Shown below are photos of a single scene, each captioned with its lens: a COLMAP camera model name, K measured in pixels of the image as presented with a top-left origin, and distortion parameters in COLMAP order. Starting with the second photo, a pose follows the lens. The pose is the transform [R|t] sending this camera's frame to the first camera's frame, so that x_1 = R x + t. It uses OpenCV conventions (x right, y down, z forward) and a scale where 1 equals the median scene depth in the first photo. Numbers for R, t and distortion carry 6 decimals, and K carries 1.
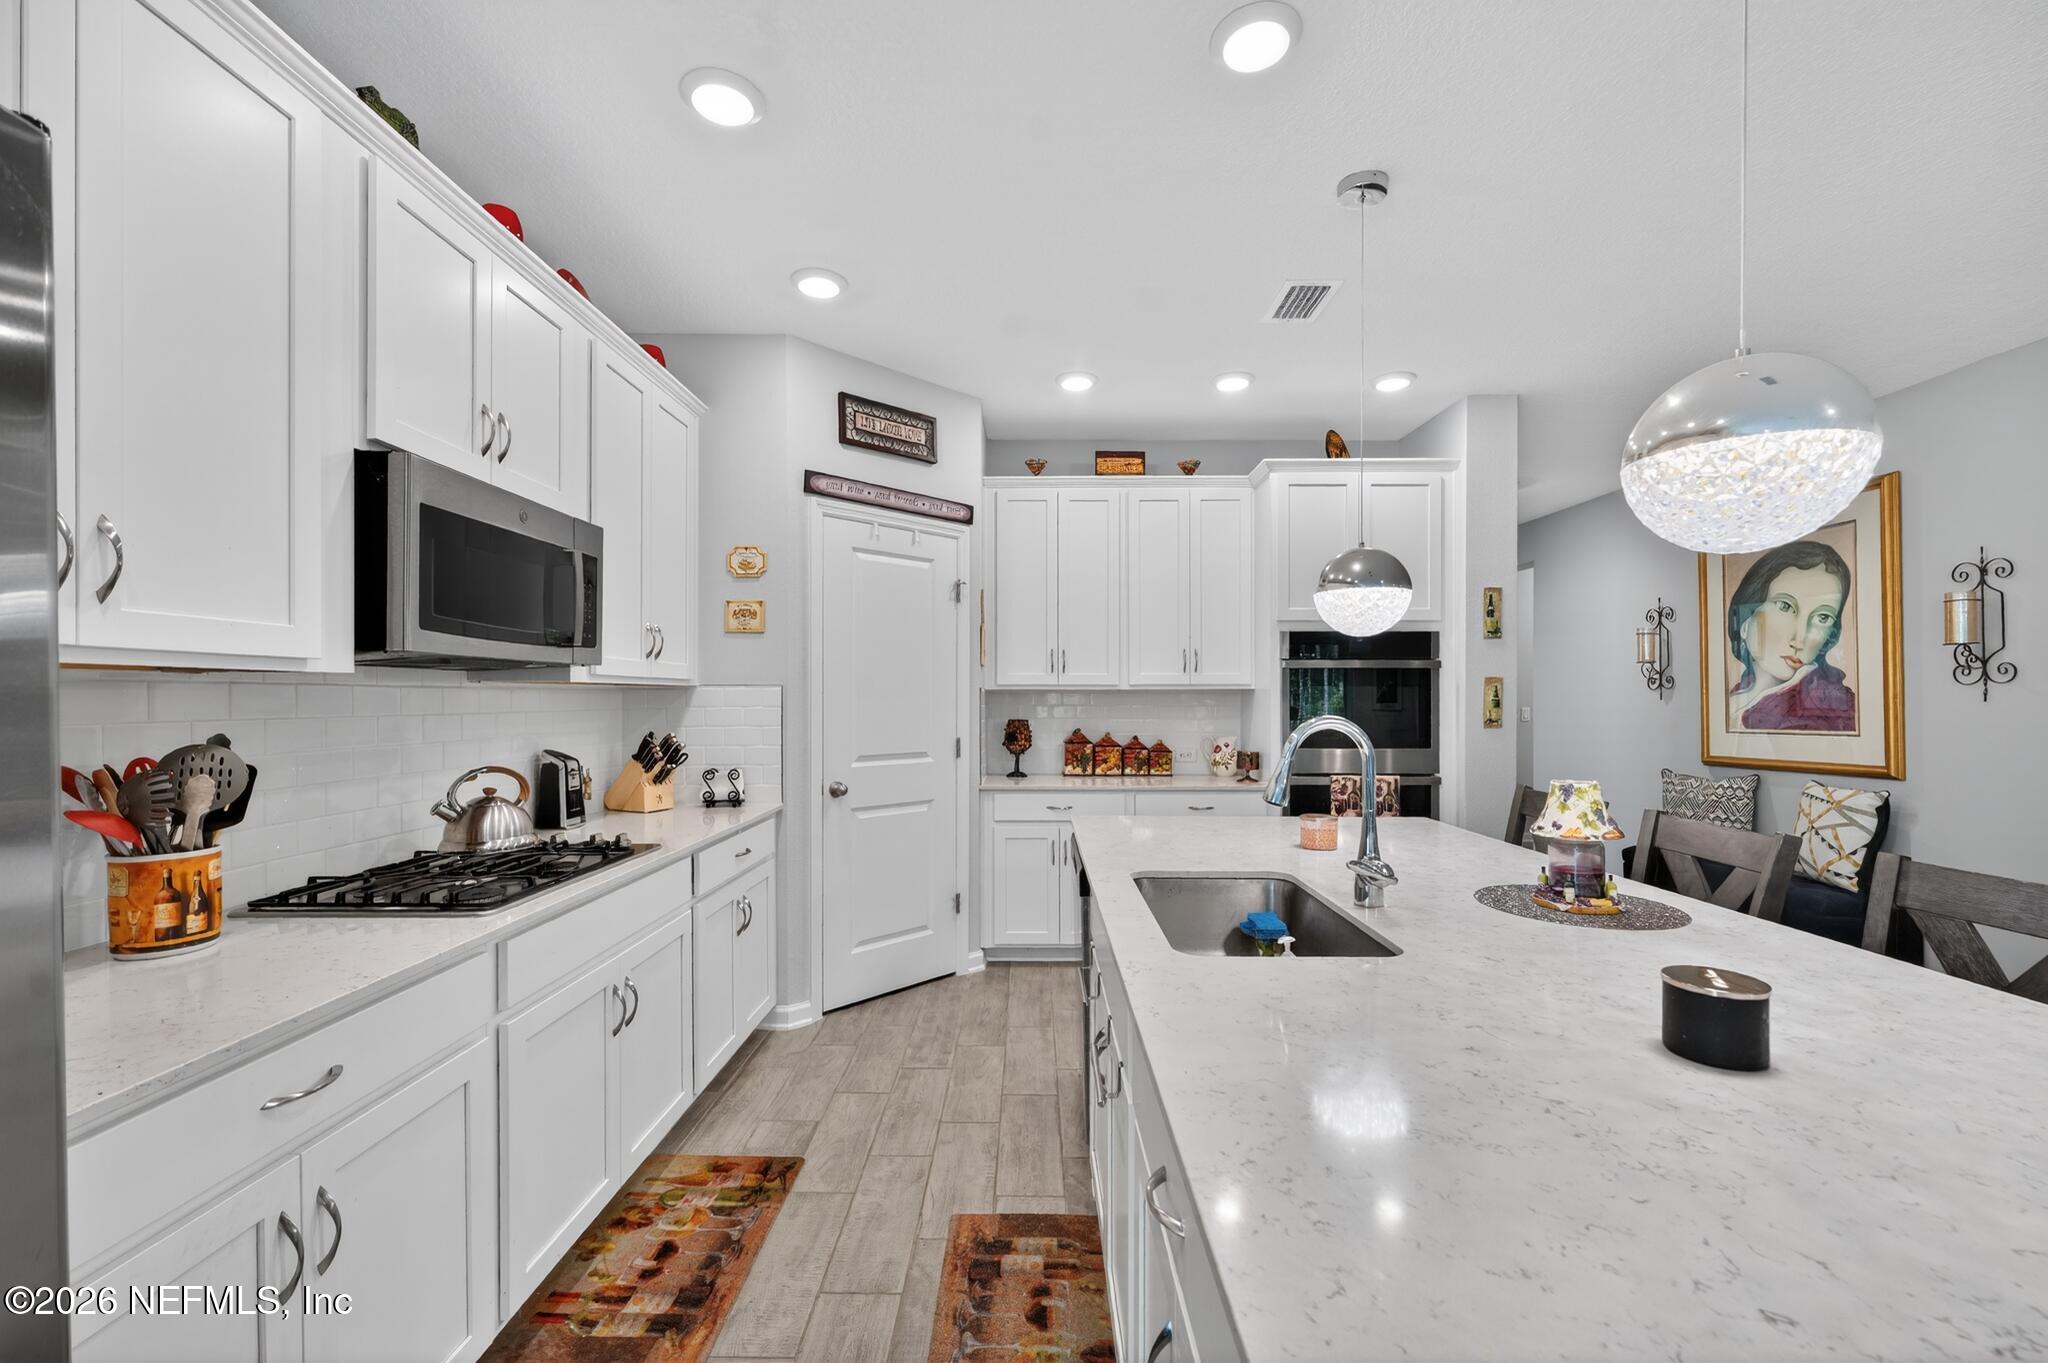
lens RADIAL K [[828.4, 0, 1017.9], [0, 828.4, 704.2], [0, 0, 1]] dist [0.001230, -0.000047]
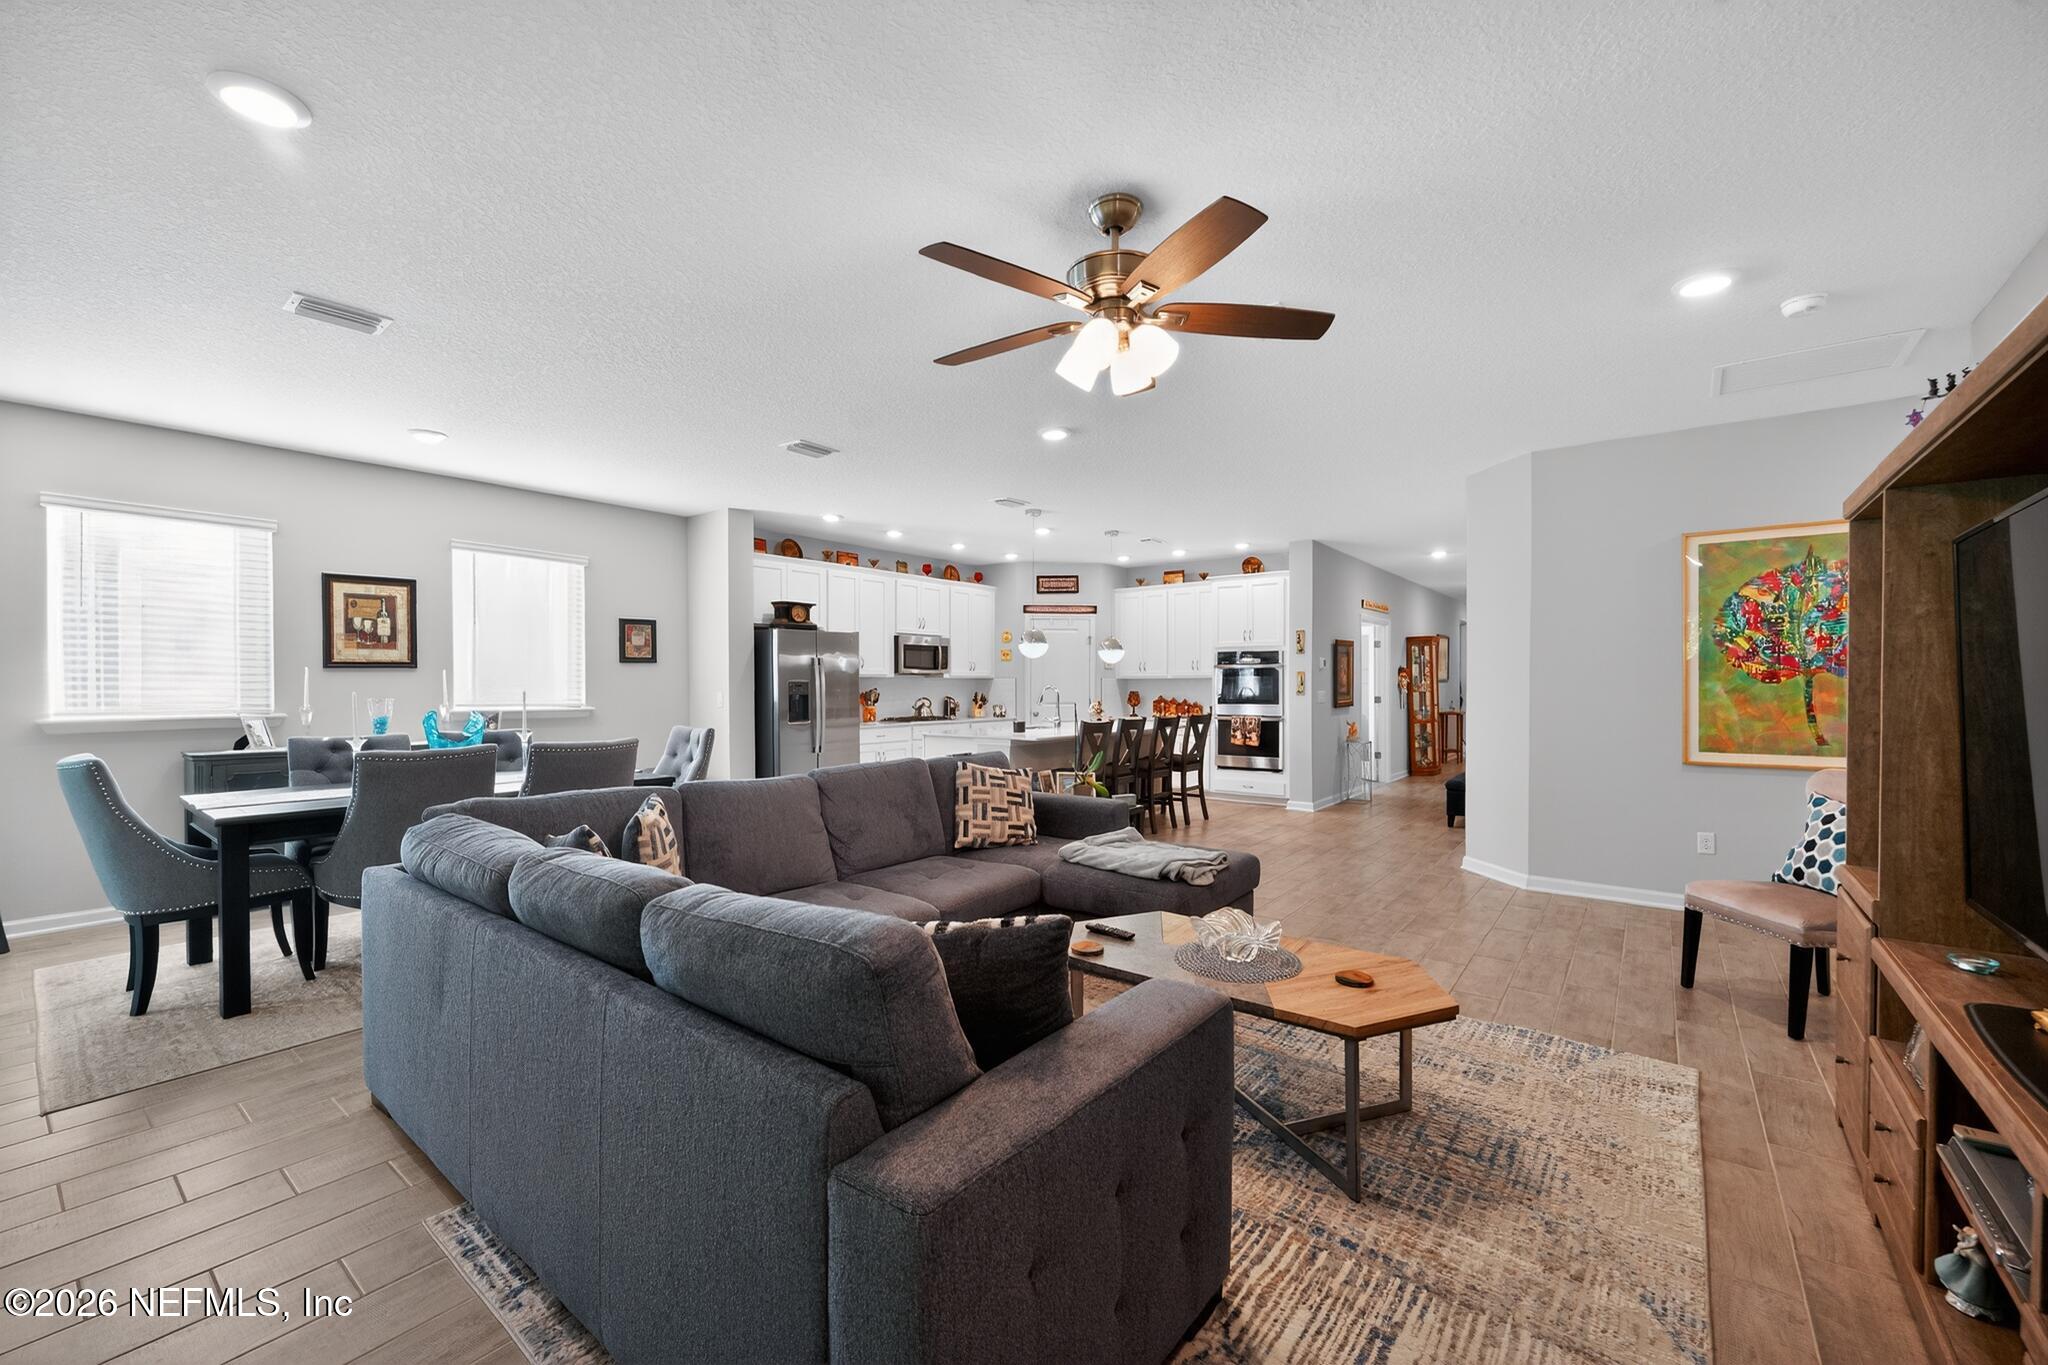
lens RADIAL K [[824.0, 0, 1020.0], [0, 824.0, 684.1], [0, 0, 1]] dist [-0.001517, 0.000656]
pose [[0.799284, -0.001261, -0.600952, 1.378968], [-0.002990, 0.999977, -0.006076, 0.016874], [0.600946, 0.006654, 0.799262, -1.250963]]
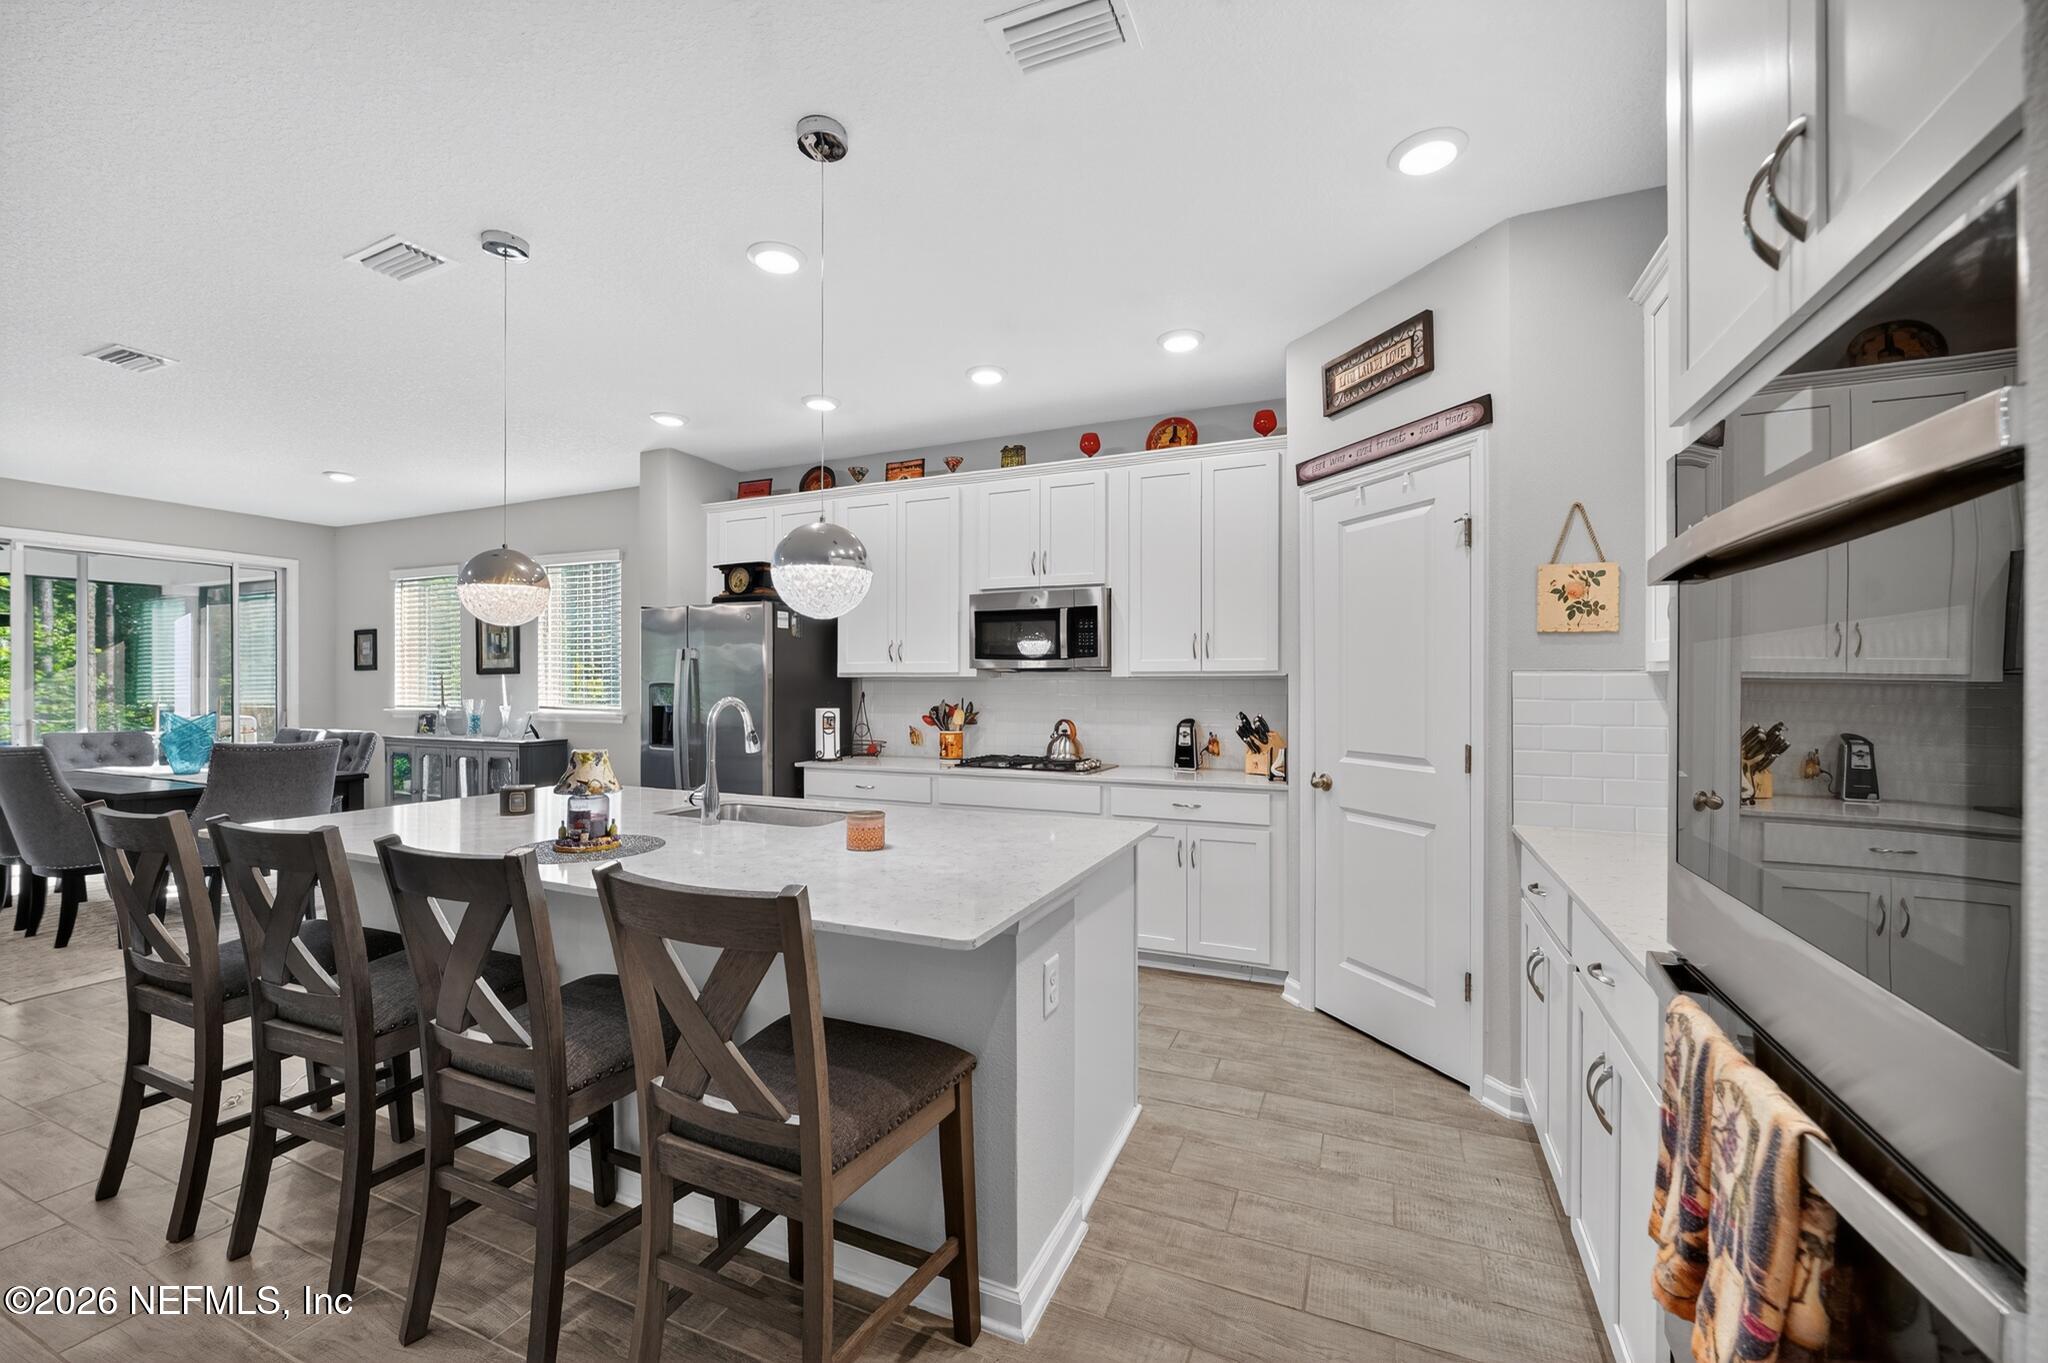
lens RADIAL K [[824.0, 0, 1020.0], [0, 824.0, 683.1], [0, 0, 1]] dist [-0.001517, 0.000656]
pose [[-0.393653, -0.003032, -0.919254, 0.747521], [-0.008007, 0.999968, 0.000131, -0.008028], [0.919224, 0.007411, -0.393665, 0.991804]]
